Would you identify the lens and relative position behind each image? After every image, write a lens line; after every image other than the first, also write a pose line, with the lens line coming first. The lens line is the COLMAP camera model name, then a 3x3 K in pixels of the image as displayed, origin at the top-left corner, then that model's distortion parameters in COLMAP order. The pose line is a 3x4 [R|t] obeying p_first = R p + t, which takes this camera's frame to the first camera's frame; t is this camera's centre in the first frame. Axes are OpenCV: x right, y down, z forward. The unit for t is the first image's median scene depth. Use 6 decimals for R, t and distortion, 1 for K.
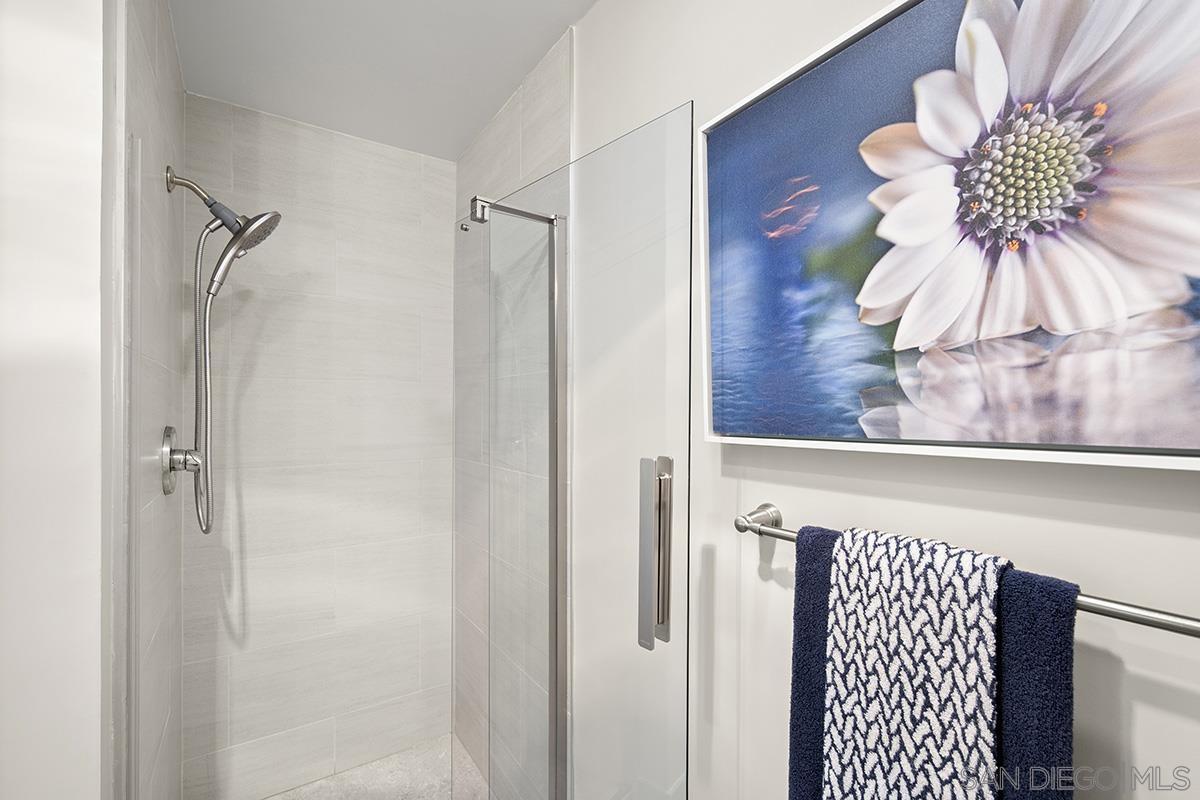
lens RADIAL K [[512.7, 0, 603.0], [0, 512.7, 408.2], [0, 0, 1]] dist [-0.000804, -0.000177]
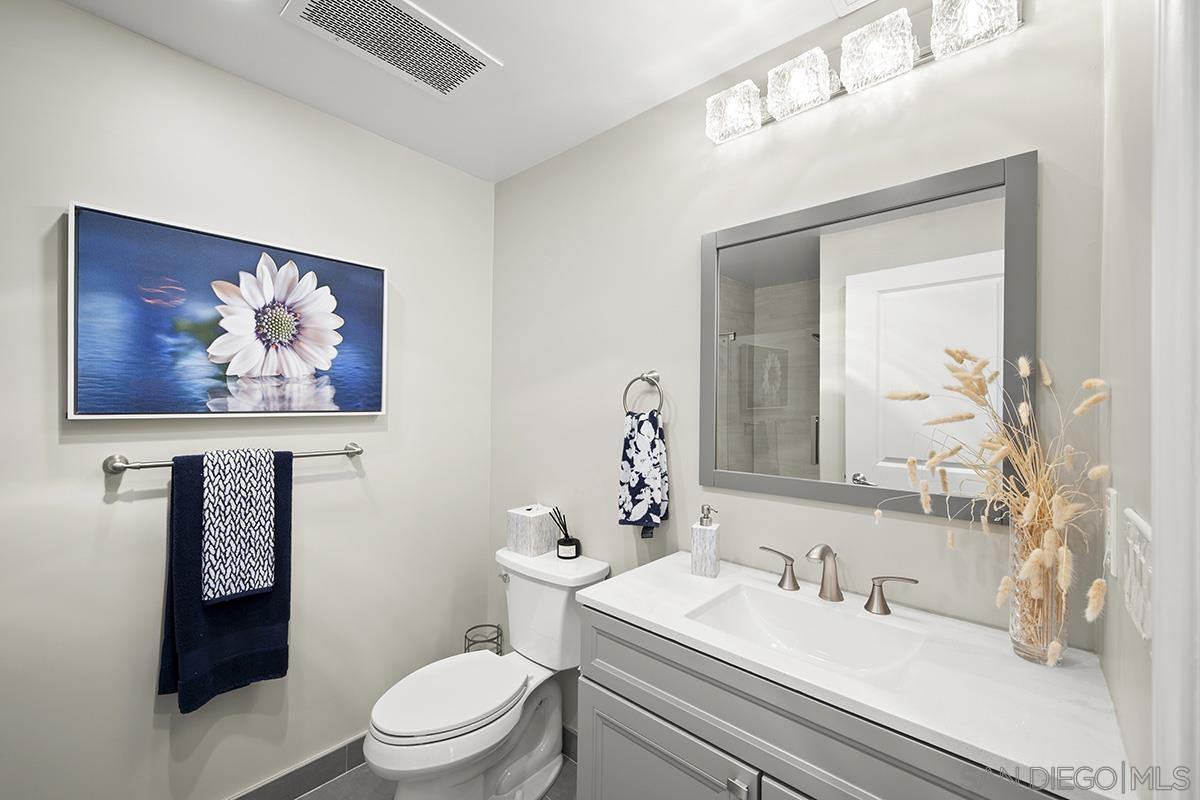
lens RADIAL K [[489.8, 0, 600.0], [0, 489.8, 400.0], [0, 0, 1]] dist [-0.000908, -0.000261]
pose [[-0.241103, 0.011060, 0.970437, -2.303690], [-0.013329, 0.999803, -0.014707, 0.017668], [-0.970408, -0.016480, -0.240908, -0.177554]]
